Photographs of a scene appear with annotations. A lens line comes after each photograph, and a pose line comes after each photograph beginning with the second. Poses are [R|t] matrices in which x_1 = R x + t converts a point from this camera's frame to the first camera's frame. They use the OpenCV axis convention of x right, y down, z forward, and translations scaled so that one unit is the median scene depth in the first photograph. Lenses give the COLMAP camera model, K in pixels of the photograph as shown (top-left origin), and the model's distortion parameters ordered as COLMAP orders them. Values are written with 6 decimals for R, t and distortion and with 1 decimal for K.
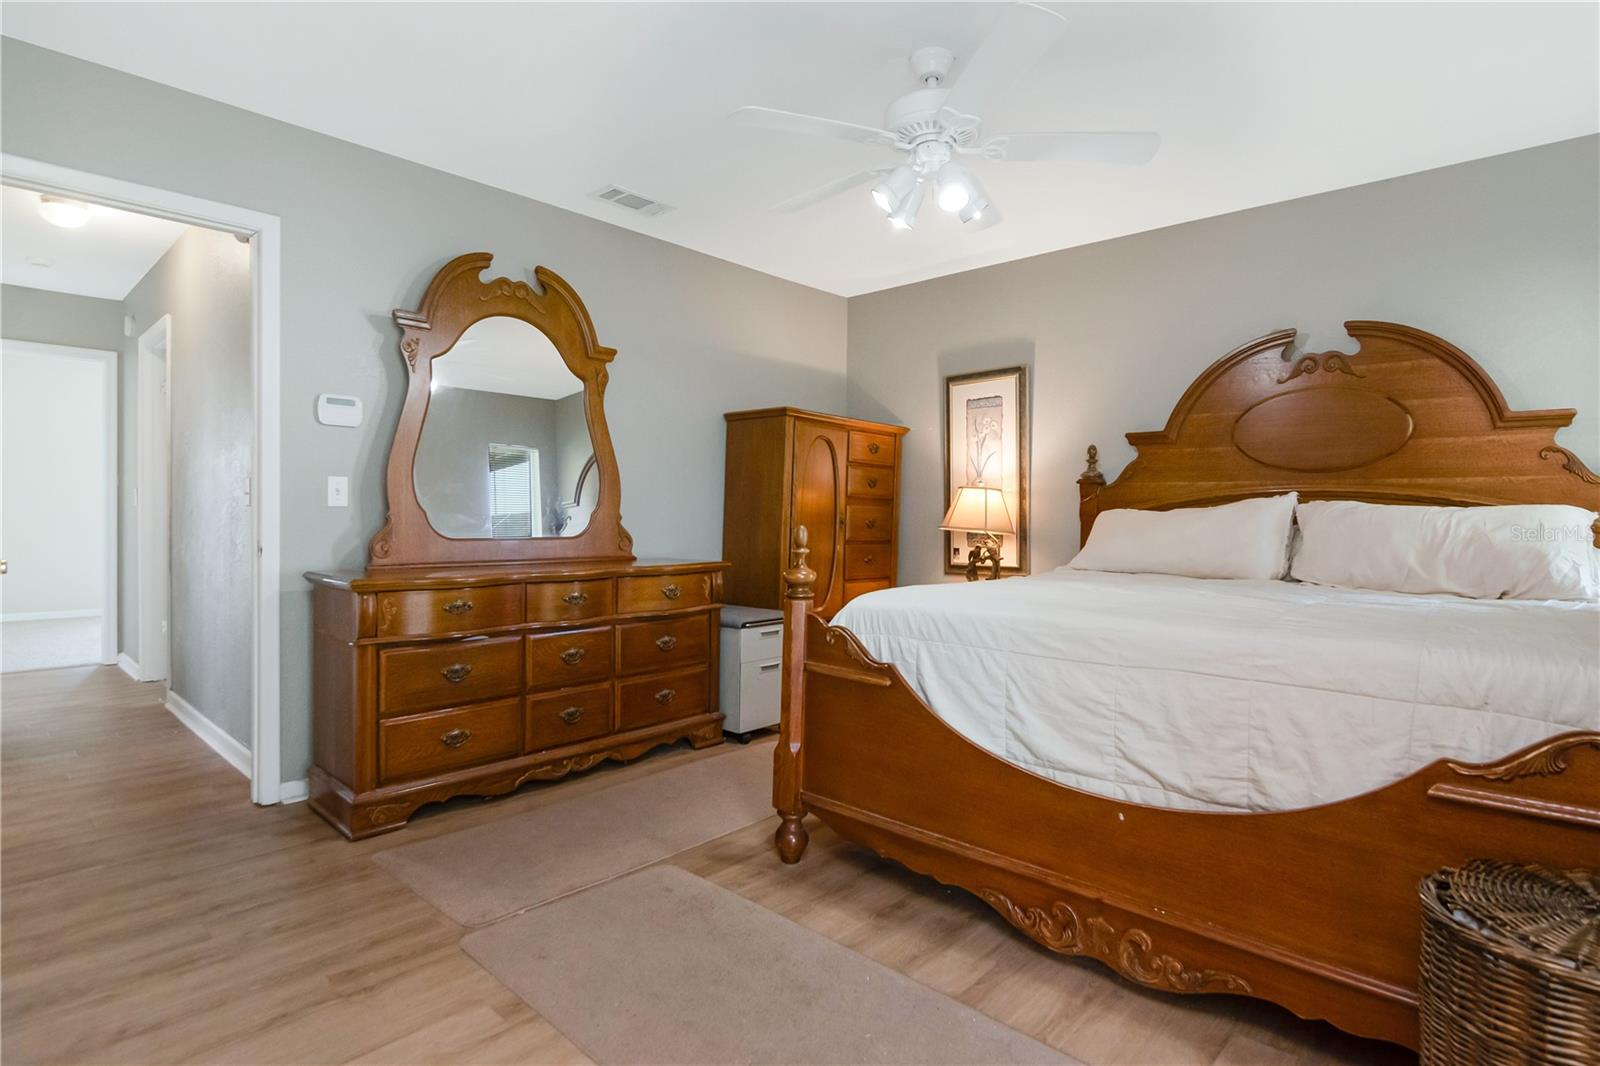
lens RADIAL K [[824.7, 0, 801.9], [0, 824.7, 528.9], [0, 0, 1]] dist [-0.003006, -0.000349]
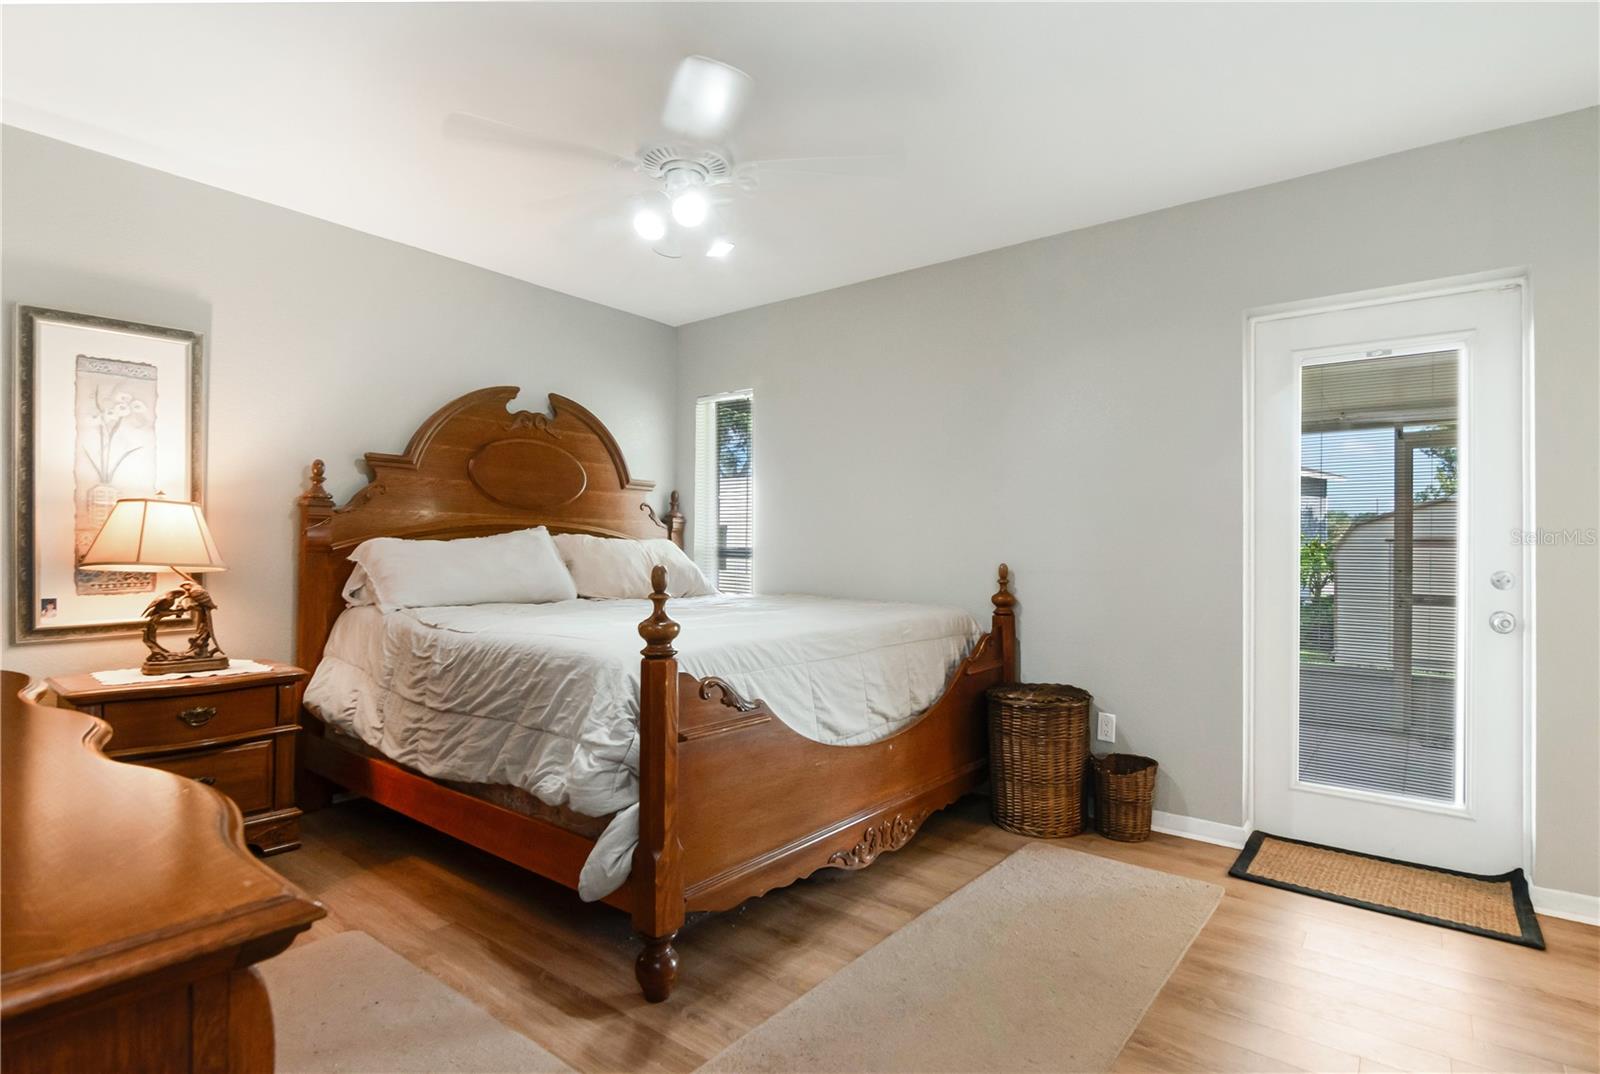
lens RADIAL K [[788.5, 0, 809.2], [0, 788.5, 538.6], [0, 0, 1]] dist [-0.009122, -0.003337]
pose [[-0.080568, 0.005216, 0.996735, -0.764324], [0.008481, 0.999954, -0.004547, -0.022805], [-0.996713, 0.008087, -0.080608, 0.914964]]
